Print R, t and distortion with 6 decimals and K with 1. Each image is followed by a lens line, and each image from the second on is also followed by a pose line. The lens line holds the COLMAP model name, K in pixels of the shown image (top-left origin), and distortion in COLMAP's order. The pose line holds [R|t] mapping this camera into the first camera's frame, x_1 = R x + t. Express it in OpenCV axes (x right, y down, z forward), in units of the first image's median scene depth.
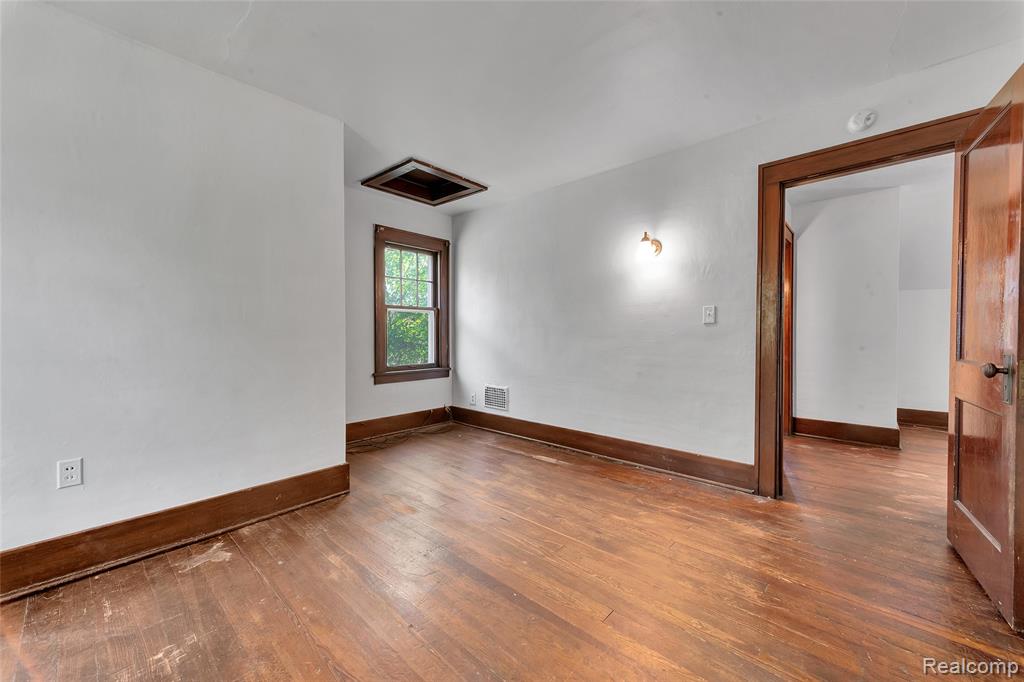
lens RADIAL K [[393.9, 0, 512.0], [0, 393.9, 341.0], [0, 0, 1]] dist [0.003782, 0.000433]
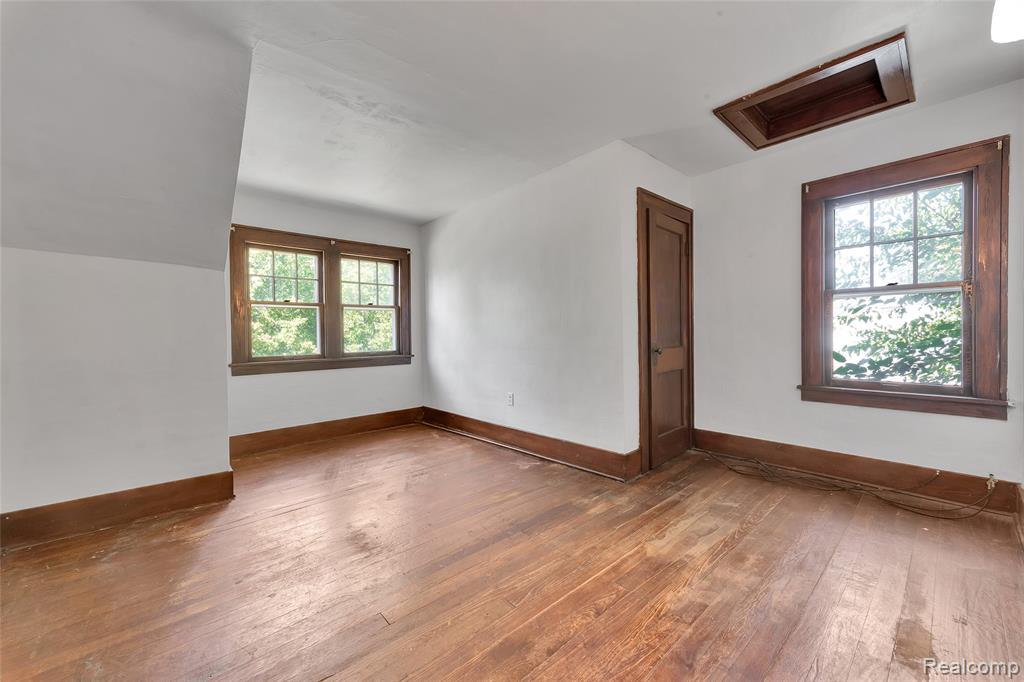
lens RADIAL K [[396.8, 0, 512.7], [0, 396.8, 339.5], [0, 0, 1]] dist [0.001826, 0.000128]
pose [[-0.093797, 0.012792, -0.995509, 0.689678], [-0.012179, 0.999828, 0.013995, -0.011707], [0.995517, 0.013437, -0.093625, 0.814032]]
